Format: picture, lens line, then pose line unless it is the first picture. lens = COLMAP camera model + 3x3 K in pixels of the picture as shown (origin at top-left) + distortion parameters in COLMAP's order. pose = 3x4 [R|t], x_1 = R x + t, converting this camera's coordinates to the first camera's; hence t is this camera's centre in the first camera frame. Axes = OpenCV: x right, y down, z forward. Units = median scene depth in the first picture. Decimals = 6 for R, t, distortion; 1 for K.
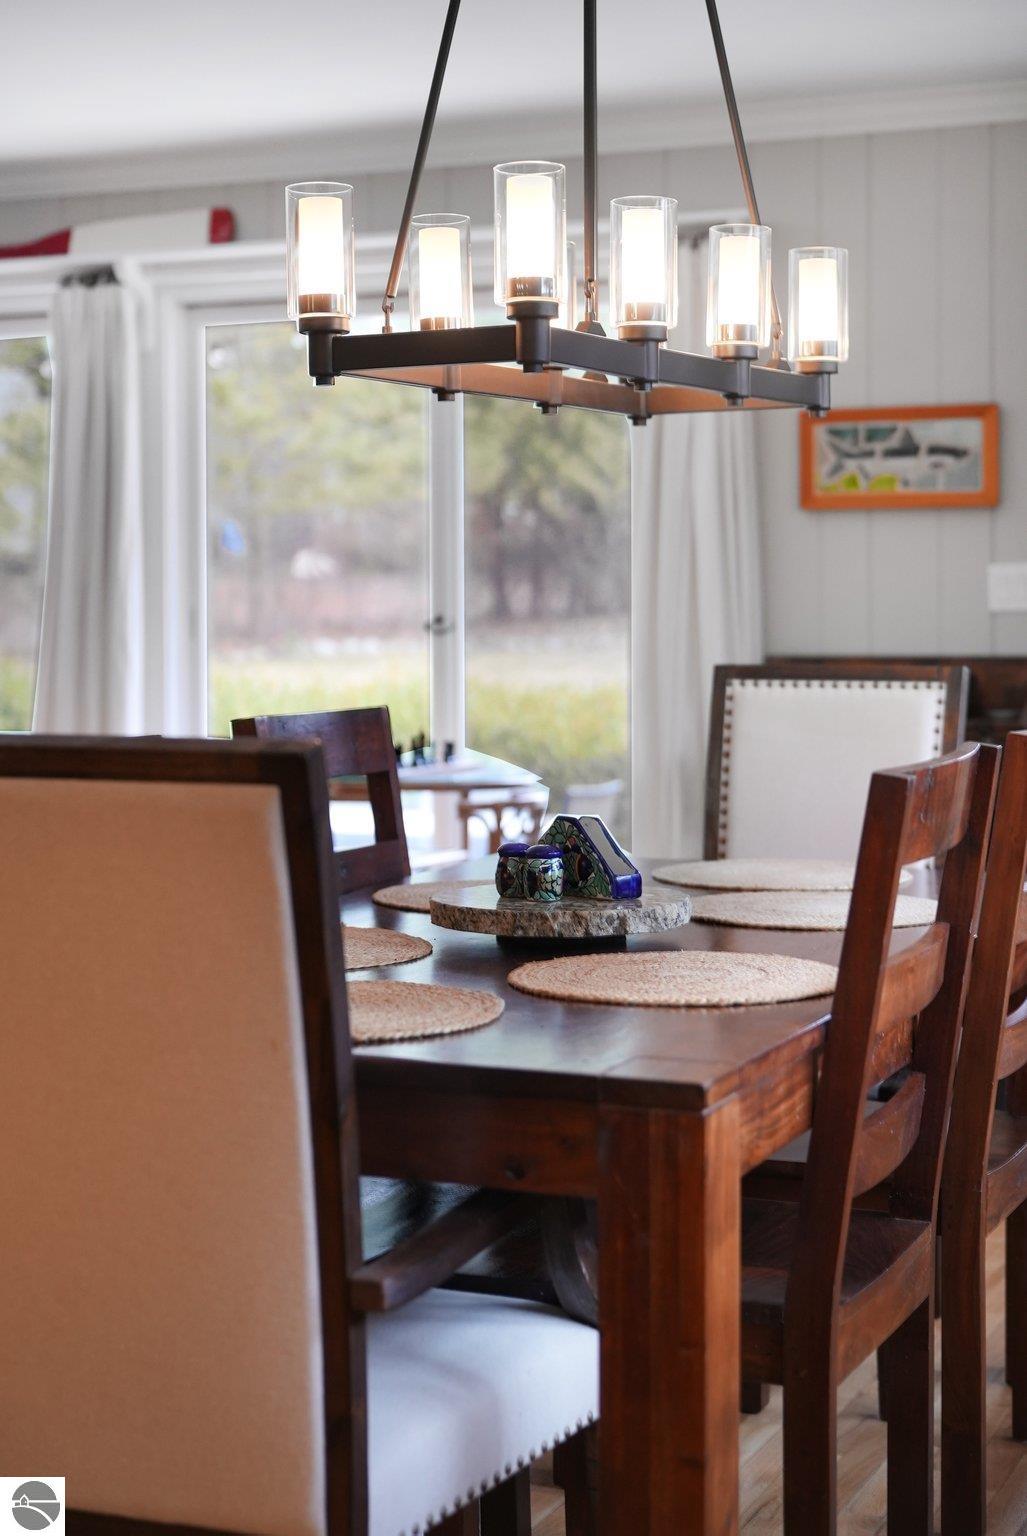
lens RADIAL K [[2619.2, 0, 515.6], [0, 2619.2, 661.6], [0, 0, 1]] dist [0.021031, 0.072407]
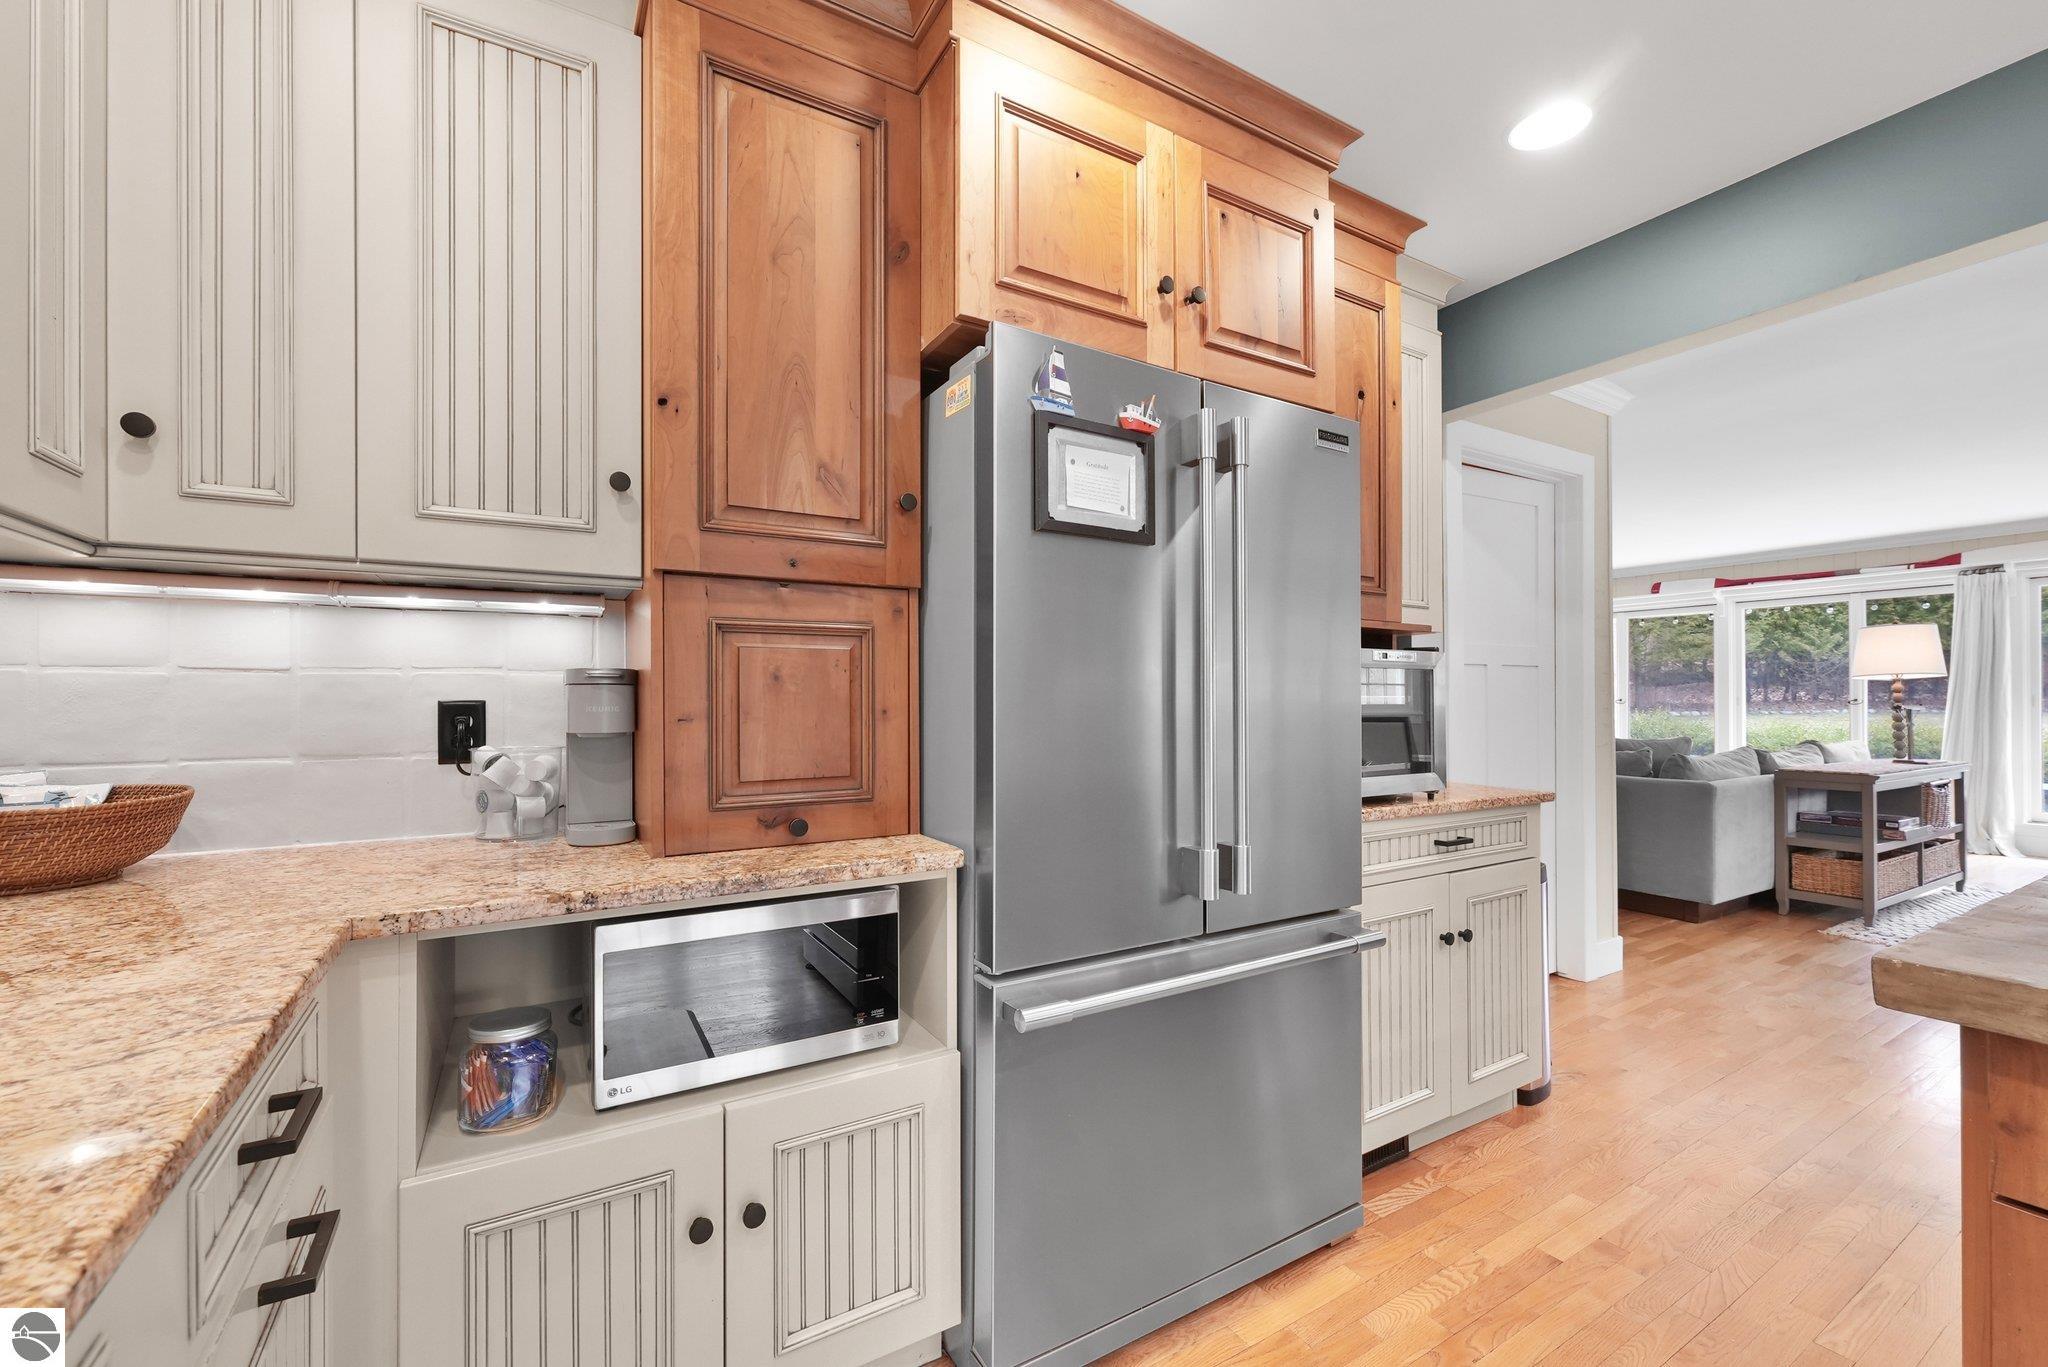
lens RADIAL K [[834.1, 0, 1018.3], [0, 834.1, 694.5], [0, 0, 1]] dist [-0.000259, 0.000201]
pose [[0.812081, -0.002094, -0.583540, -1.071788], [-0.013407, 0.999663, -0.022245, 0.026000], [0.583390, 0.025889, 0.811779, -0.590207]]
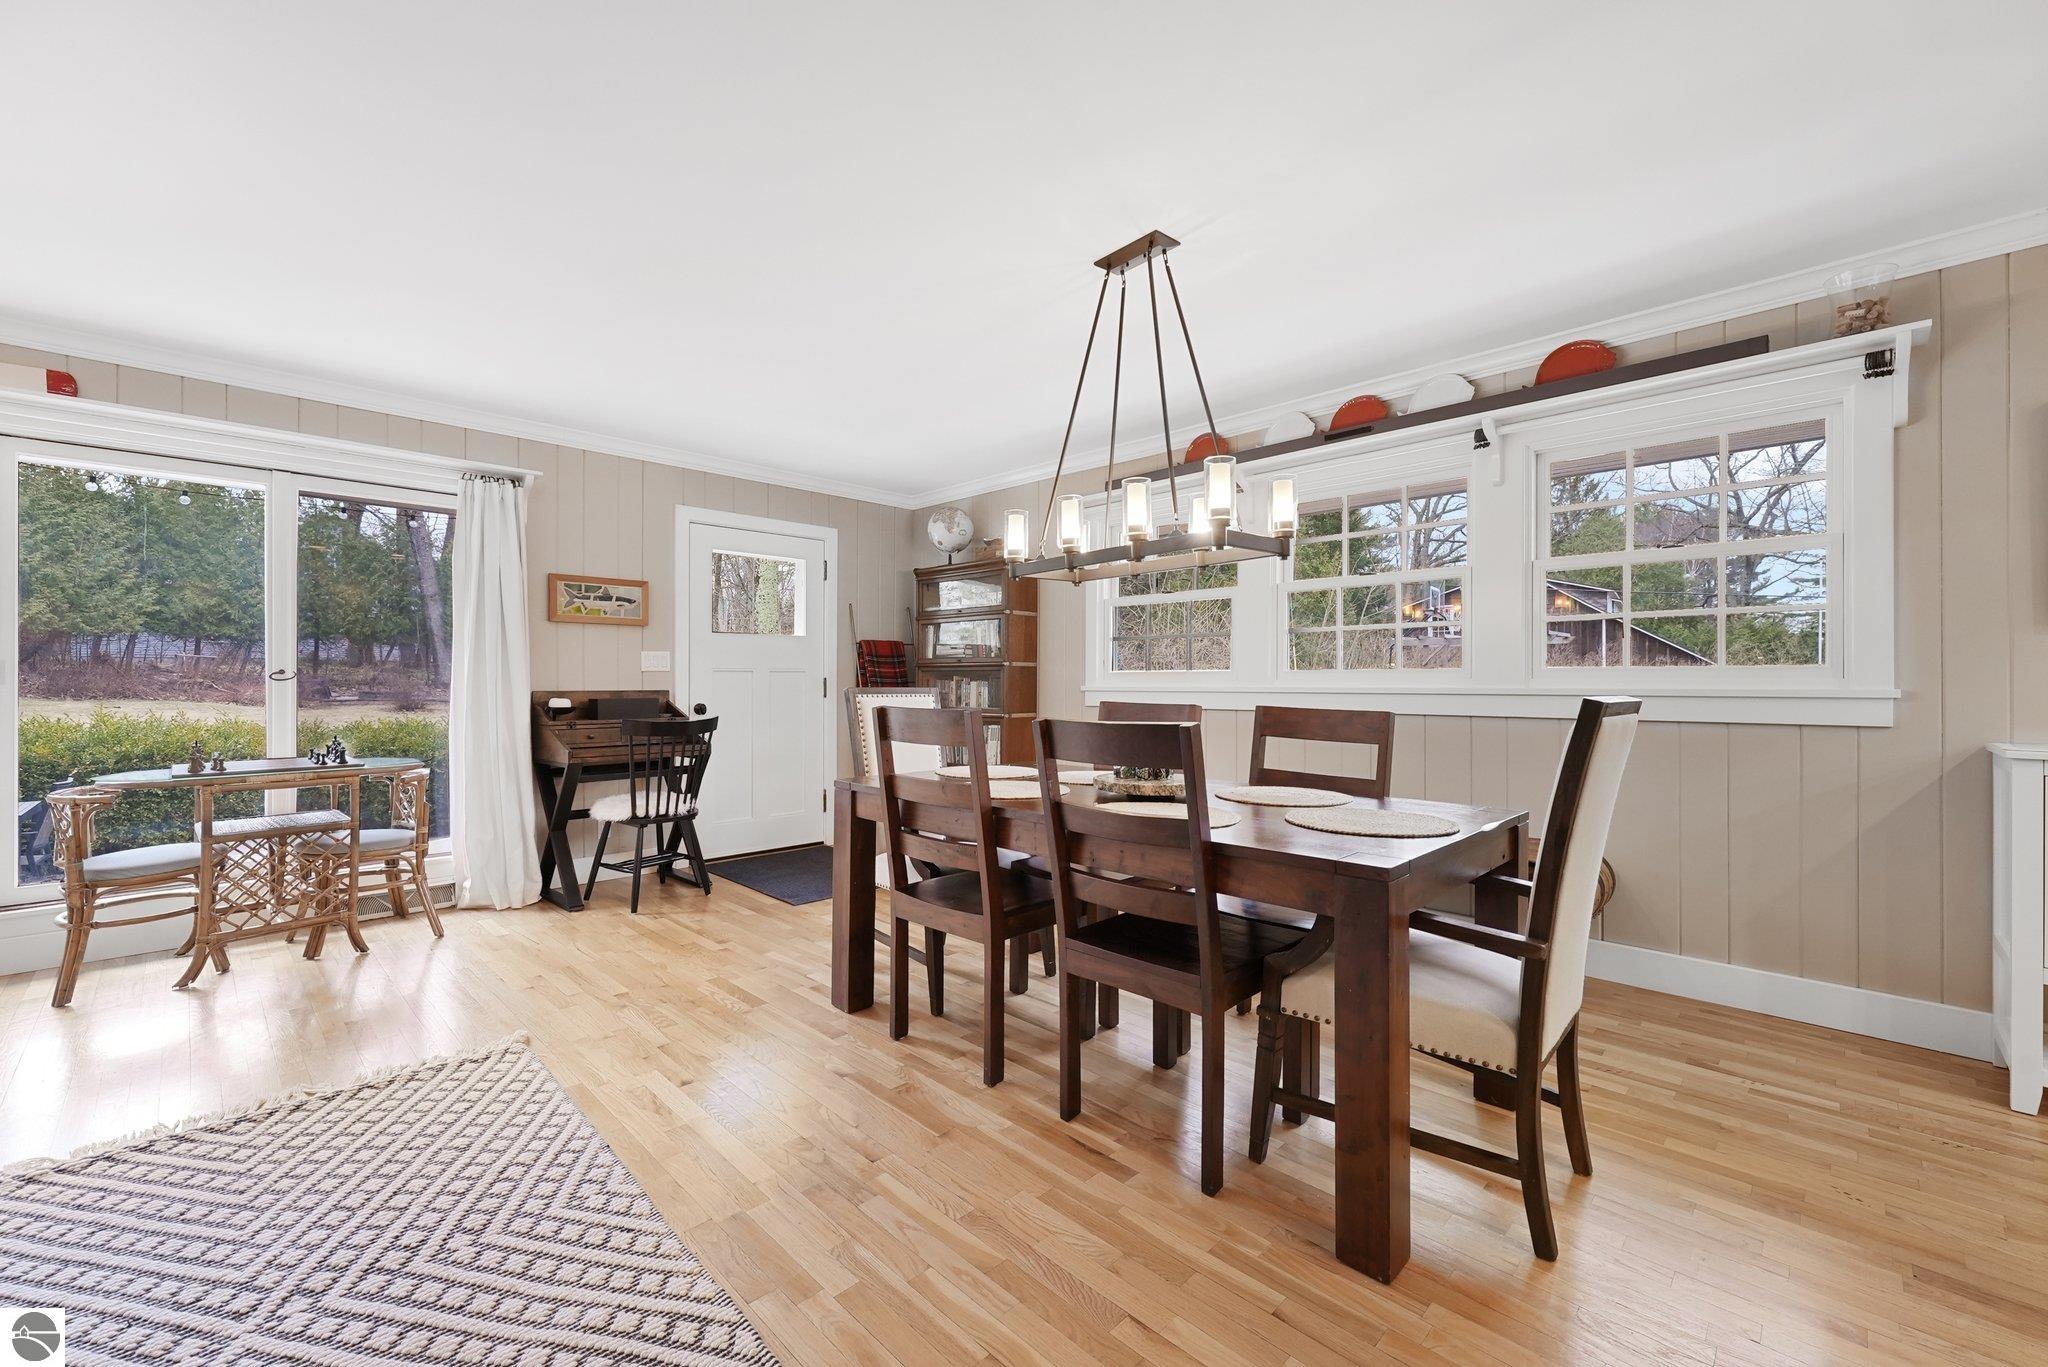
lens RADIAL K [[825.8, 0, 1022.6], [0, 825.8, 686.8], [0, 0, 1]] dist [0.009112, -0.003342]
pose [[0.373159, 0.001183, 0.927767, -0.757293], [0.017046, 0.999822, -0.008131, 0.012765], [-0.927611, 0.018849, 0.373072, 0.853707]]
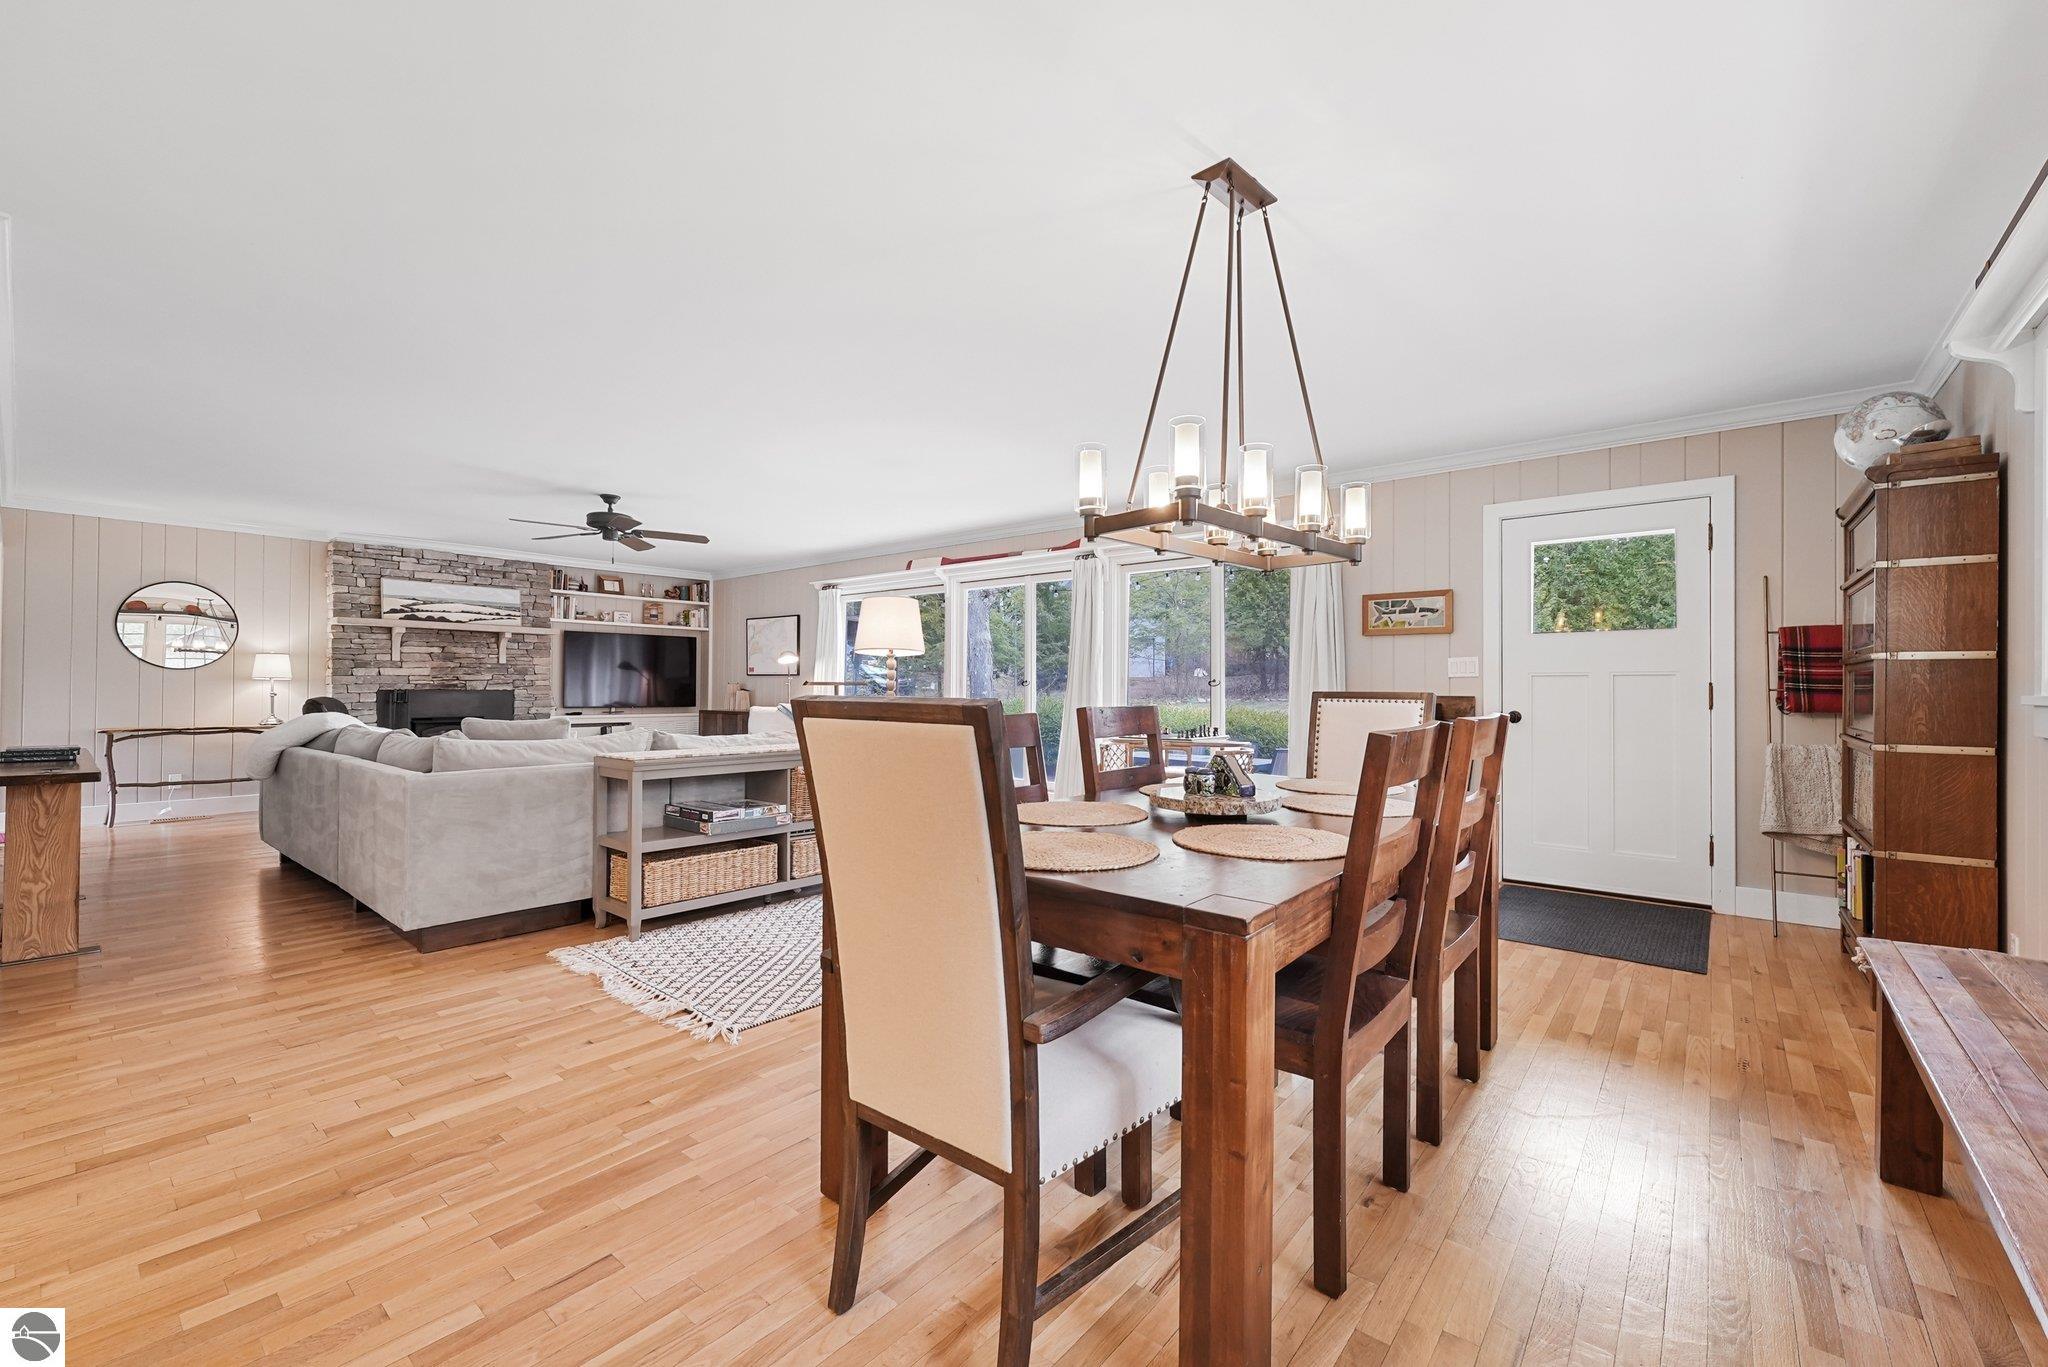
lens RADIAL K [[842.0, 0, 1024.0], [0, 842.0, 683.5], [0, 0, 1]] dist [-0.000755, -0.000197]
pose [[0.958448, 0.007477, -0.285171, 0.063111], [-0.015227, 0.999572, -0.024969, 0.022884], [0.284862, 0.028274, 0.958151, 0.335157]]
